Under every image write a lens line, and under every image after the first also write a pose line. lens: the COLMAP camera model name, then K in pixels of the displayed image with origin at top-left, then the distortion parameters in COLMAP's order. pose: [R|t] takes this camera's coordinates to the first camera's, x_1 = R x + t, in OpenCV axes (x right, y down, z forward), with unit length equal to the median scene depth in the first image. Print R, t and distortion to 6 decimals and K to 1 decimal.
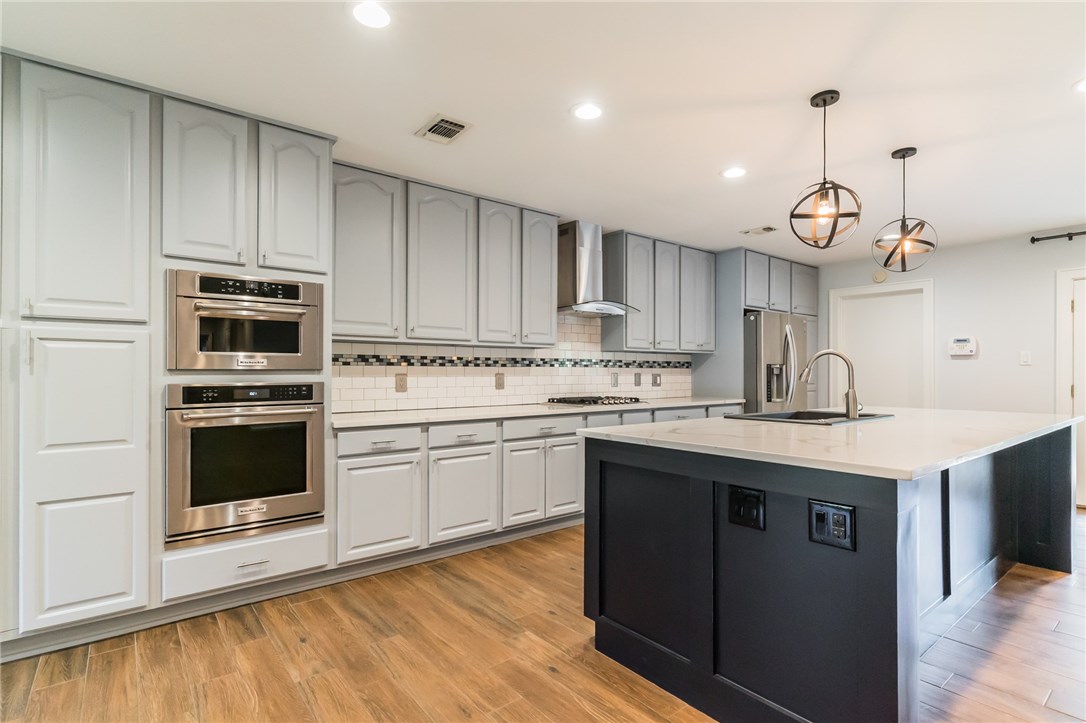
lens RADIAL K [[532.9, 0, 544.8], [0, 532.9, 366.5], [0, 0, 1]] dist [0.001285, 0.000959]
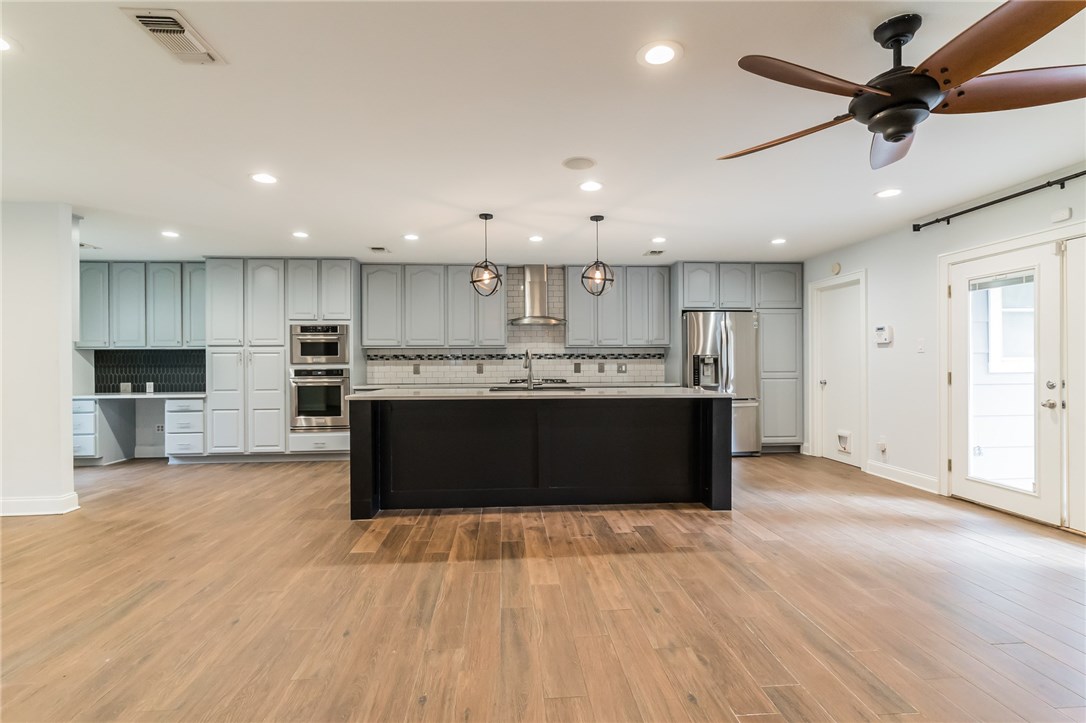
lens RADIAL K [[523.6, 0, 537.2], [0, 523.6, 357.9], [0, 0, 1]] dist [0.002161, 0.001042]
pose [[0.823992, -0.012462, -0.566465, 1.440616], [0.012787, 0.999912, -0.003396, 0.003328], [0.566457, -0.004445, 0.824079, -0.354169]]
